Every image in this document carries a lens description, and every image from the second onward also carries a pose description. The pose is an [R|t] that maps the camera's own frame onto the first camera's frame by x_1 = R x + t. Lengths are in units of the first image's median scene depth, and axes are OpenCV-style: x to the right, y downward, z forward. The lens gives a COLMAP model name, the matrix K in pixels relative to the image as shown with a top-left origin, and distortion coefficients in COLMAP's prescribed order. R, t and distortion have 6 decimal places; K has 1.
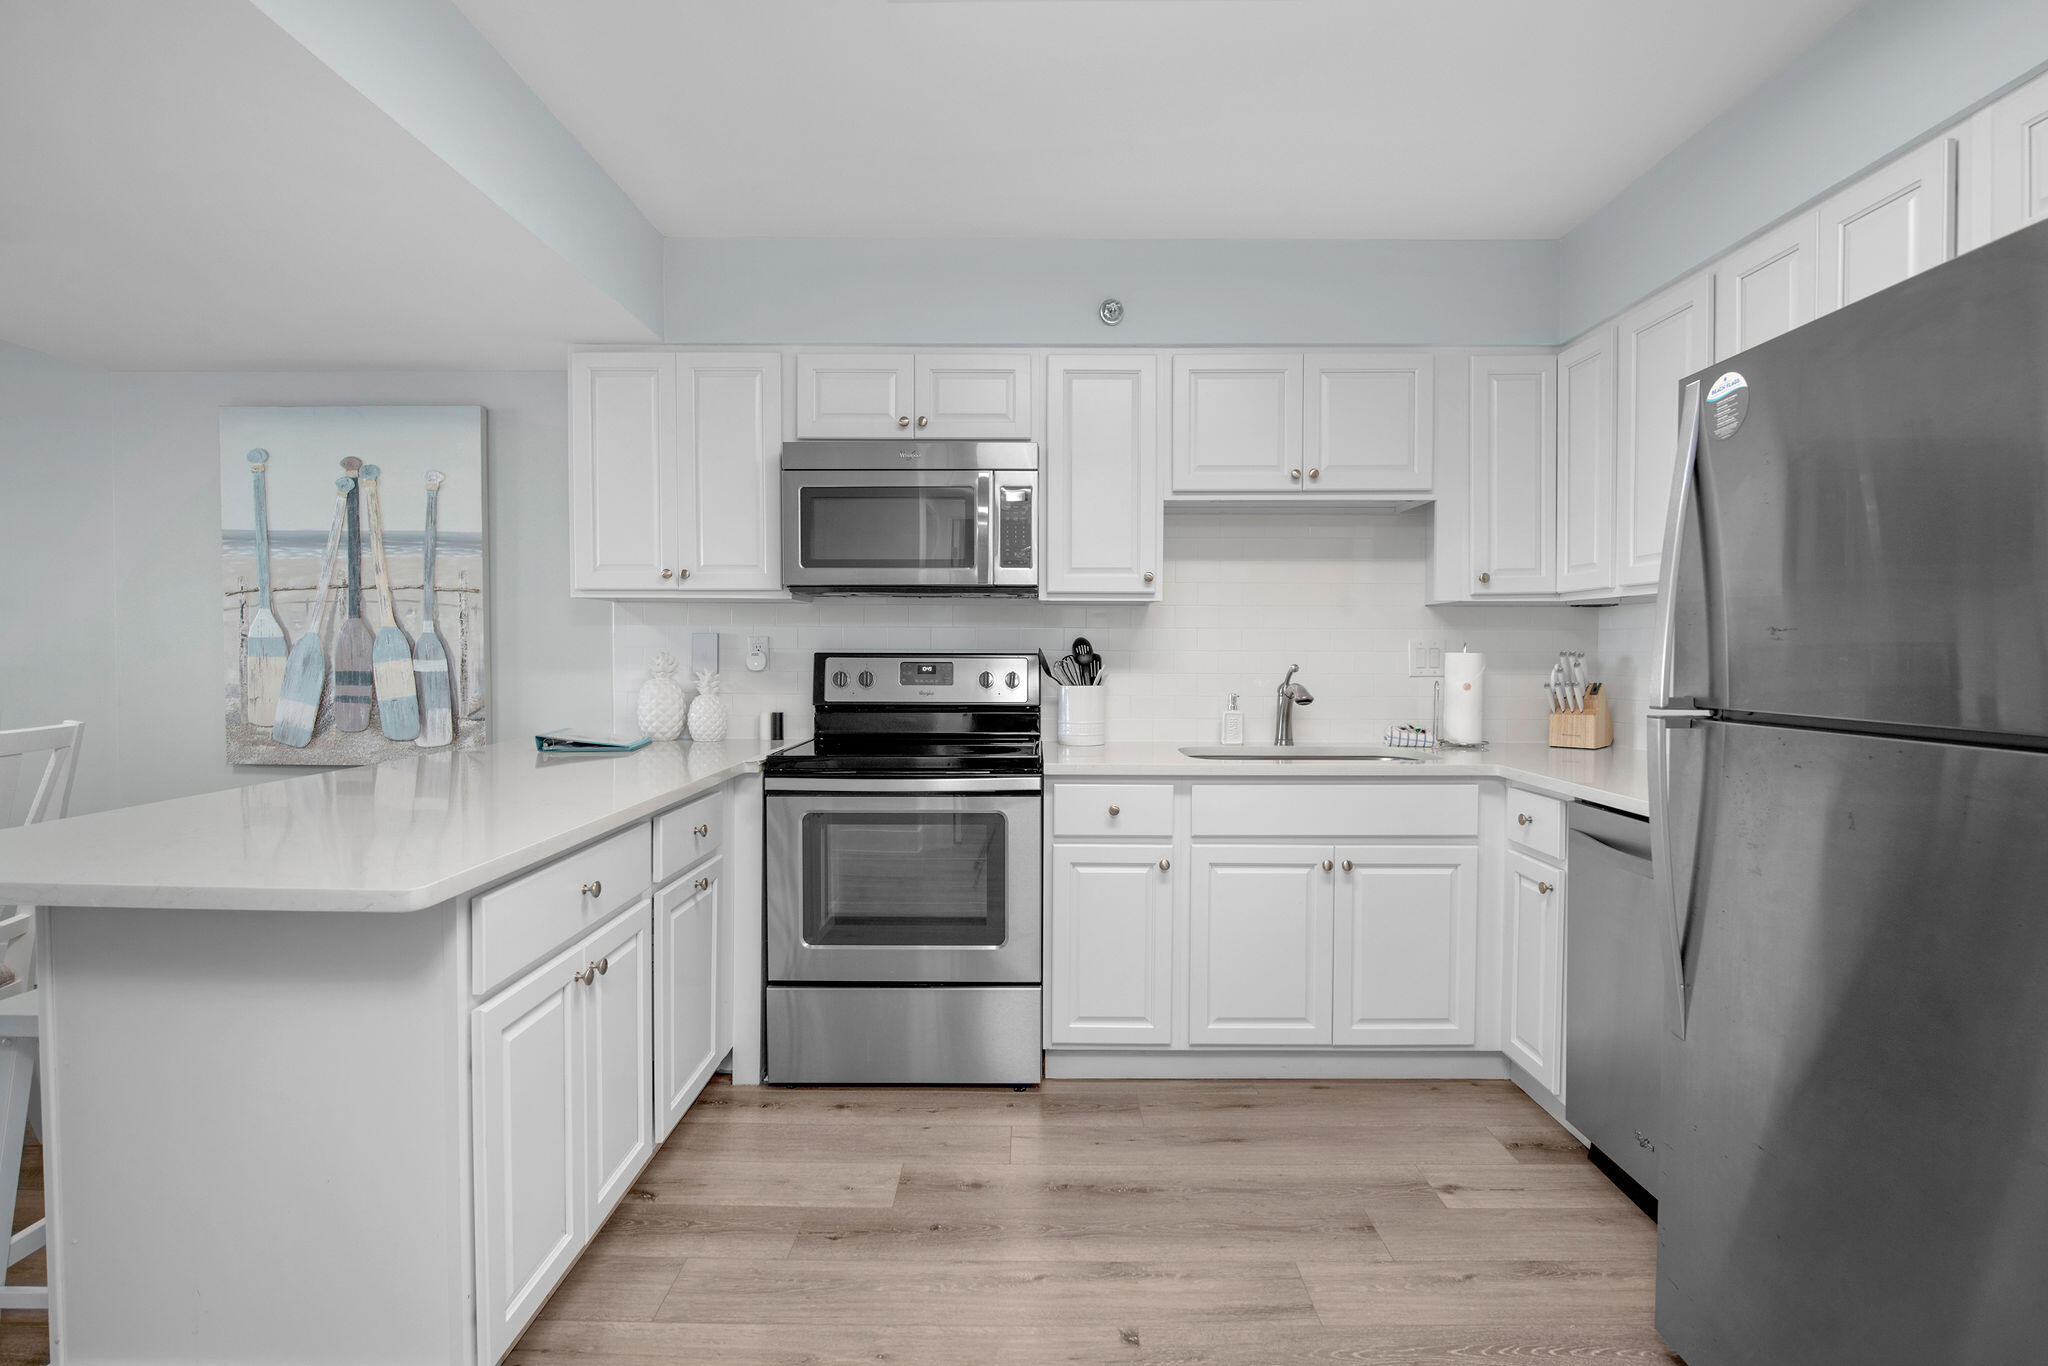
lens RADIAL K [[952.3, 0, 1037.0], [0, 952.3, 679.6], [0, 0, 1]] dist [-0.007503, -0.003827]
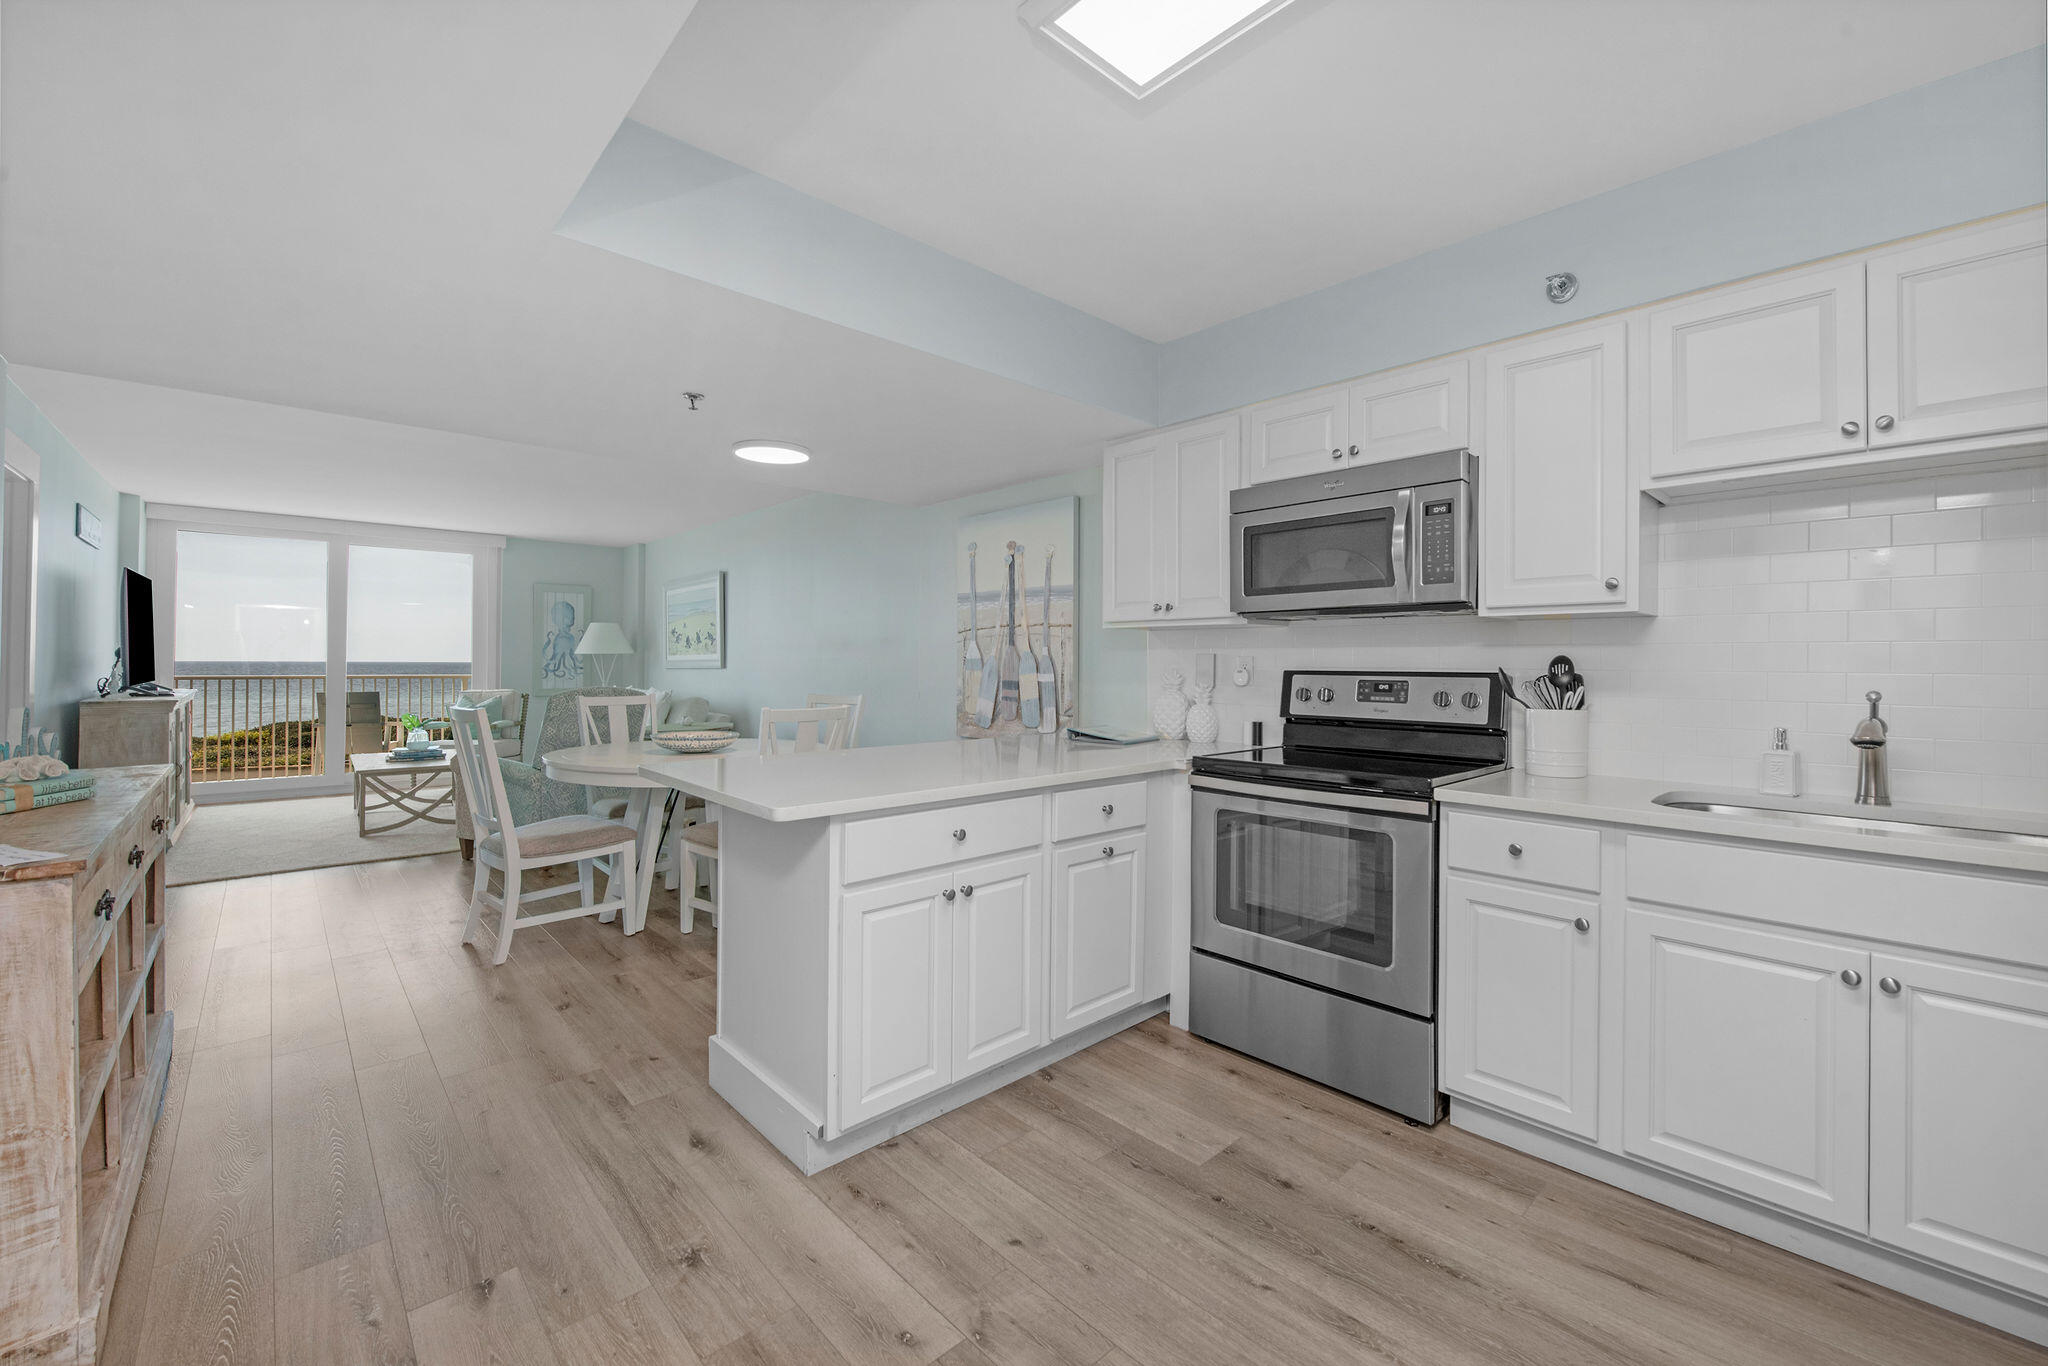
lens RADIAL K [[813.6, 0, 1026.9], [0, 813.6, 673.4], [0, 0, 1]] dist [-0.018839, -0.001055]
pose [[0.684326, 0.008399, -0.729128, 0.257338], [-0.022846, 0.999690, -0.009926, -0.007804], [0.728819, 0.023450, 0.684305, 0.119706]]
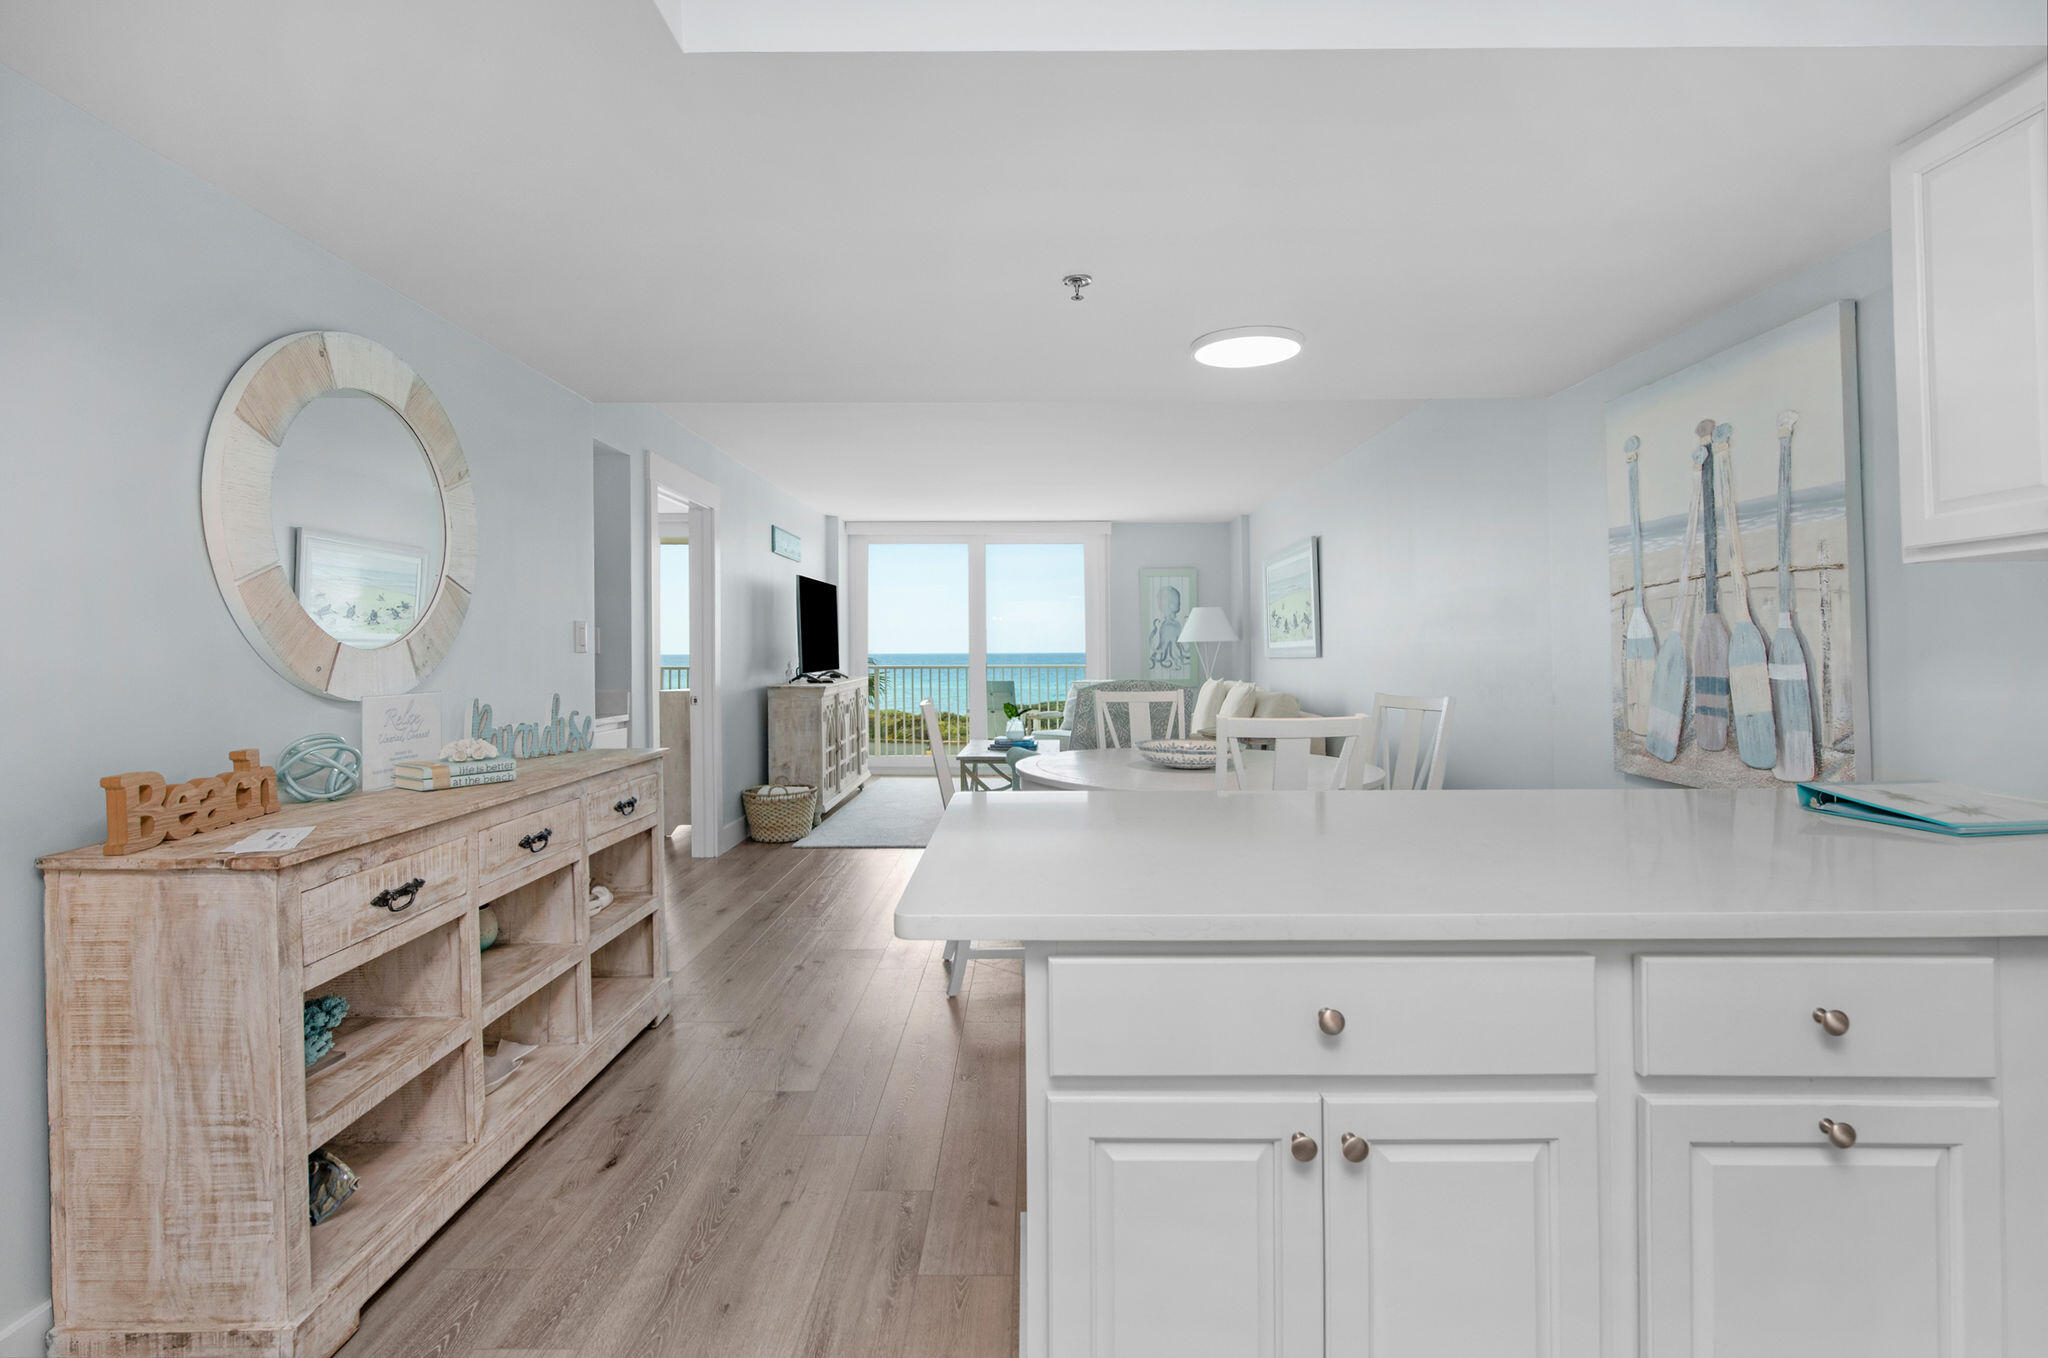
lens RADIAL K [[927.3, 0, 1014.7], [0, 927.3, 634.4], [0, 0, 1]] dist [-0.015494, 0.000041]
pose [[-0.020366, -0.023044, -0.999527, 0.088843], [-0.024499, 0.999446, -0.022543, -0.013422], [0.999492, 0.024028, -0.020919, 0.414043]]
